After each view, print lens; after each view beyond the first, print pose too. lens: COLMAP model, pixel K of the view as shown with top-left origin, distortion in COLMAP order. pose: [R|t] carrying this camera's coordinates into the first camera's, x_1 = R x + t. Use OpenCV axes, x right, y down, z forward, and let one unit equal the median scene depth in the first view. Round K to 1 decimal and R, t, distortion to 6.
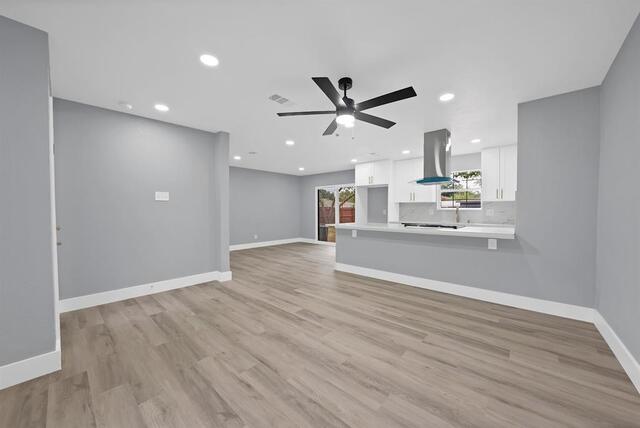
lens RADIAL K [[233.5, 0, 318.7], [0, 233.5, 210.6], [0, 0, 1]] dist [-0.028144, 0.006647]
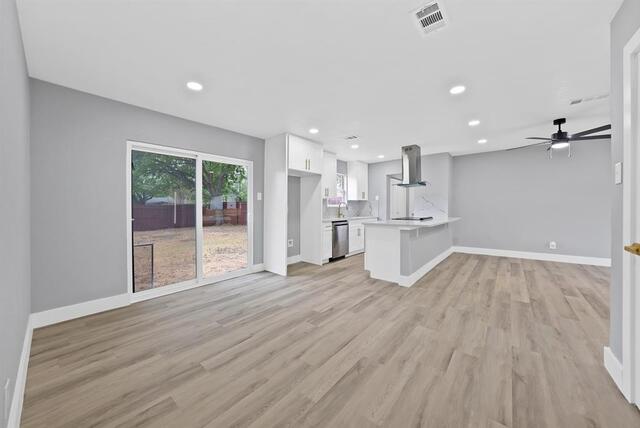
lens RADIAL K [[233.5, 0, 318.7], [0, 233.5, 210.6], [0, 0, 1]] dist [-0.028144, 0.006647]
pose [[-0.032717, -0.017256, 0.999316, -1.044218], [0.004879, 0.999836, 0.017425, -0.006178], [-0.999453, 0.005446, -0.032628, 2.081210]]
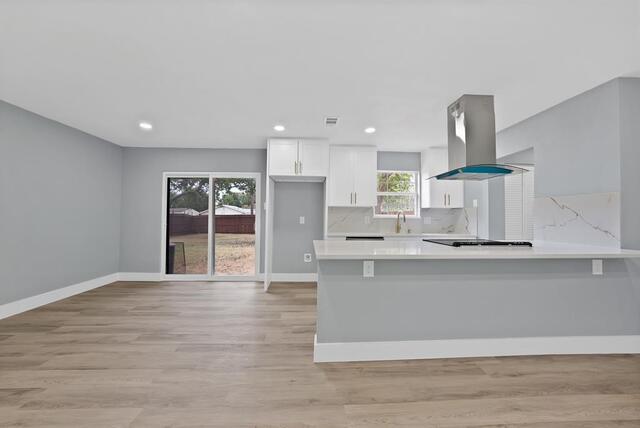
lens RADIAL K [[233.5, 0, 318.7], [0, 233.5, 210.6], [0, 0, 1]] dist [-0.028144, 0.006647]
pose [[0.722780, 0.024569, 0.690641, -0.339740], [-0.005181, 0.999532, -0.030135, -0.000446], [-0.691059, 0.018203, 0.722569, 1.104182]]
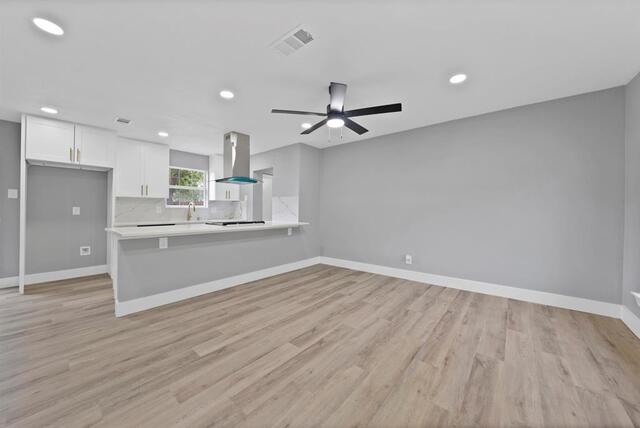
lens RADIAL K [[233.5, 0, 318.7], [0, 233.5, 210.6], [0, 0, 1]] dist [-0.028144, 0.006647]
pose [[-0.016425, -0.008284, 0.999831, -0.746337], [-0.004148, 0.999958, 0.008217, -0.000686], [-0.999857, -0.004013, -0.016458, 0.857383]]
